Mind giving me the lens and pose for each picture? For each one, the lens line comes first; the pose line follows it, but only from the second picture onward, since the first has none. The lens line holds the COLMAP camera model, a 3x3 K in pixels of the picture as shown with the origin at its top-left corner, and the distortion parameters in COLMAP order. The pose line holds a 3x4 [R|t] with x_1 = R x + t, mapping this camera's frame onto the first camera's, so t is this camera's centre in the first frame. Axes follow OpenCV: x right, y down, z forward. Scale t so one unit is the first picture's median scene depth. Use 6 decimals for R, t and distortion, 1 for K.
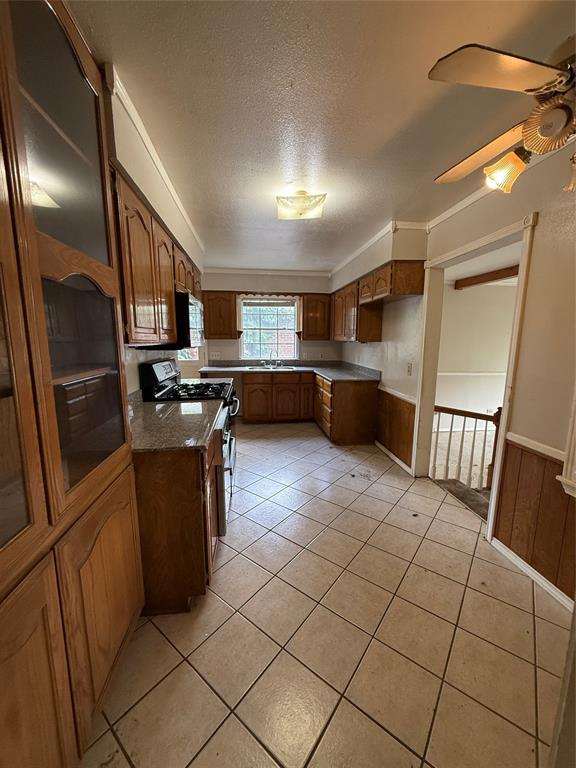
lens RADIAL K [[304.4, 0, 288.0], [0, 304.4, 384.0], [0, 0, 1]] dist [-0.003405, -0.000257]
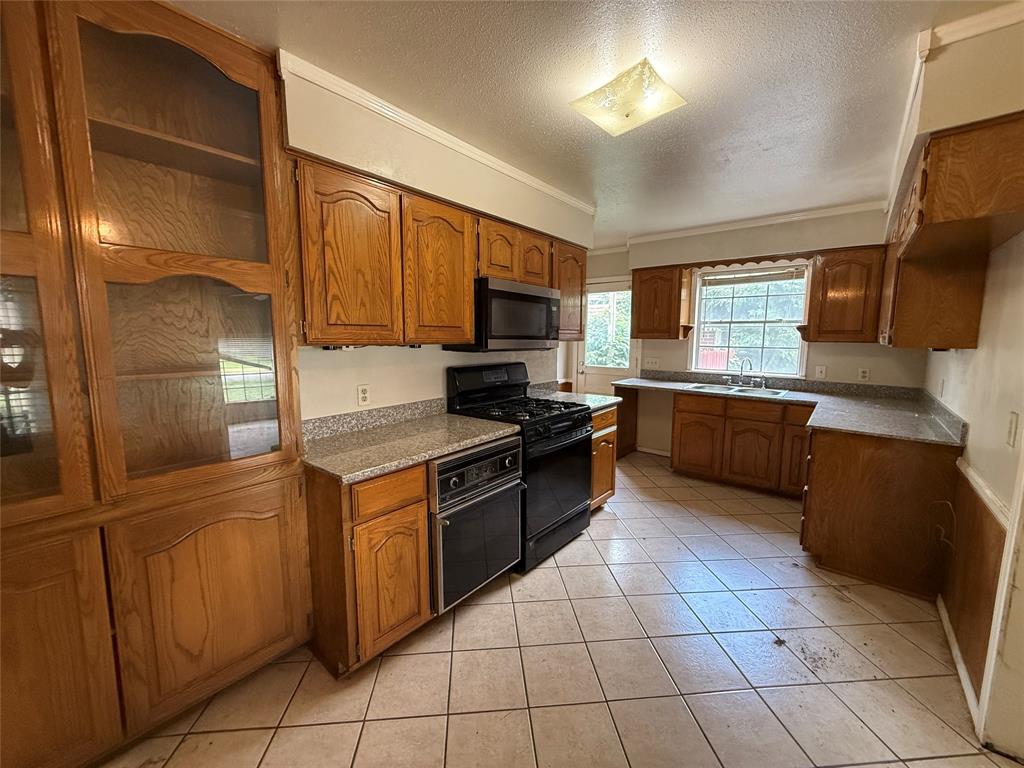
lens RADIAL K [[405.9, 0, 512.0], [0, 405.9, 384.0], [0, 0, 1]] dist [-0.003405, -0.000257]
pose [[0.683847, 0.087416, -0.724370, 0.211268], [-0.111860, 0.993621, 0.014306, -0.026541], [0.721000, 0.071245, 0.689263, 0.167729]]
